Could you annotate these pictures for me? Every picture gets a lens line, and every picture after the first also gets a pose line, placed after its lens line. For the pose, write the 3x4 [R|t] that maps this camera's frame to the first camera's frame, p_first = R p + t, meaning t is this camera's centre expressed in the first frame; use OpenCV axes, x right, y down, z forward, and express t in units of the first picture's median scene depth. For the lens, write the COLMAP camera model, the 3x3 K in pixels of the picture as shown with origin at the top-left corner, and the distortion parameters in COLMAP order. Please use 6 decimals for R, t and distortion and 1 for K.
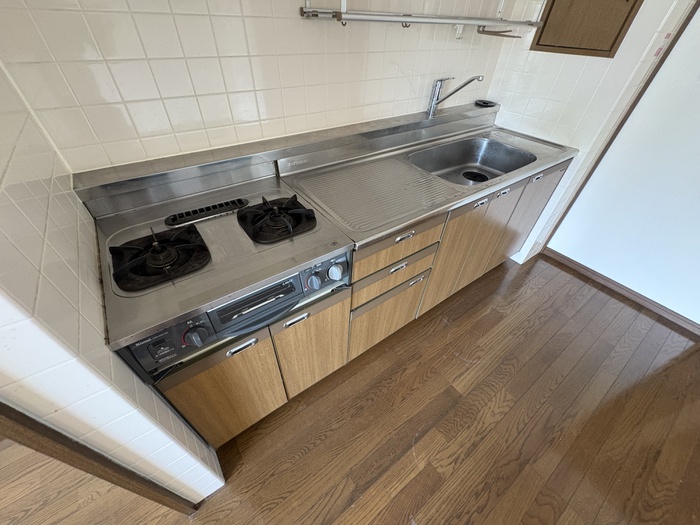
lens RADIAL K [[278.6, 0, 351.1], [0, 278.6, 265.4], [0, 0, 1]] dist [0.001839, -0.000576]
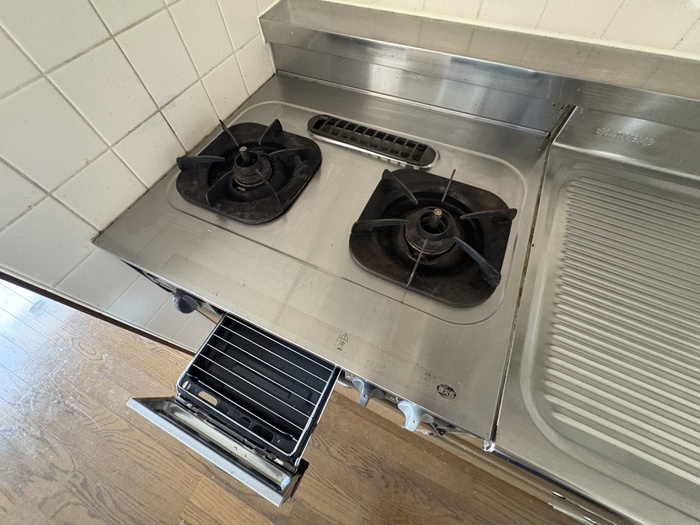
lens RADIAL K [[278.6, 0, 348.9], [0, 278.6, 257.0], [0, 0, 1]] dist [0.001839, -0.000576]
pose [[0.478340, 0.732210, -0.484829, -0.070158], [-0.553379, 0.680007, 0.481002, -0.278428], [0.681882, 0.038211, 0.730464, 0.556605]]
